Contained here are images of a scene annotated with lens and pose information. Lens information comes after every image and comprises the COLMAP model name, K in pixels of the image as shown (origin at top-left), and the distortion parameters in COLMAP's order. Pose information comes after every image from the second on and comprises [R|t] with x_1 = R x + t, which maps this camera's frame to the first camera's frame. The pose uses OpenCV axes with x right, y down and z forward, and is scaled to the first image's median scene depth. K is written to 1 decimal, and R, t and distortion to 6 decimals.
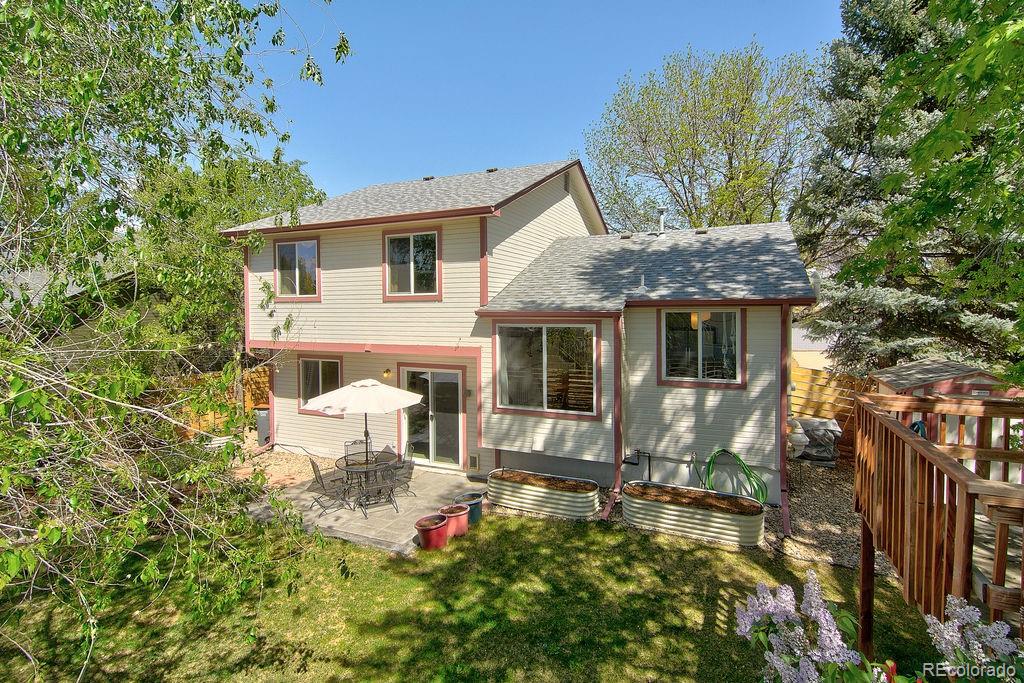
lens RADIAL K [[503.8, 0, 508.8], [0, 503.8, 321.1], [0, 0, 1]] dist [-0.000044, 0.000746]
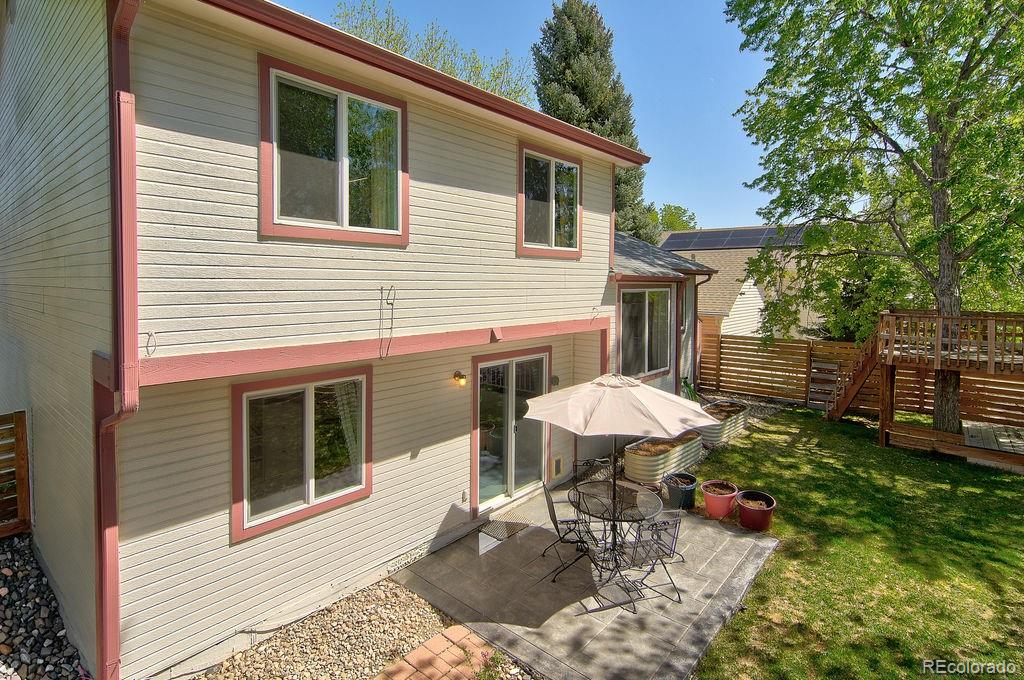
lens RADIAL K [[512.5, 0, 507.1], [0, 512.5, 297.1], [0, 0, 1]] dist [-0.002606, 0.000403]
pose [[0.308495, -0.021426, 0.950984, -0.905860], [0.025686, 0.999569, 0.014188, 0.002633], [-0.950879, 0.020050, 0.308913, 0.883543]]
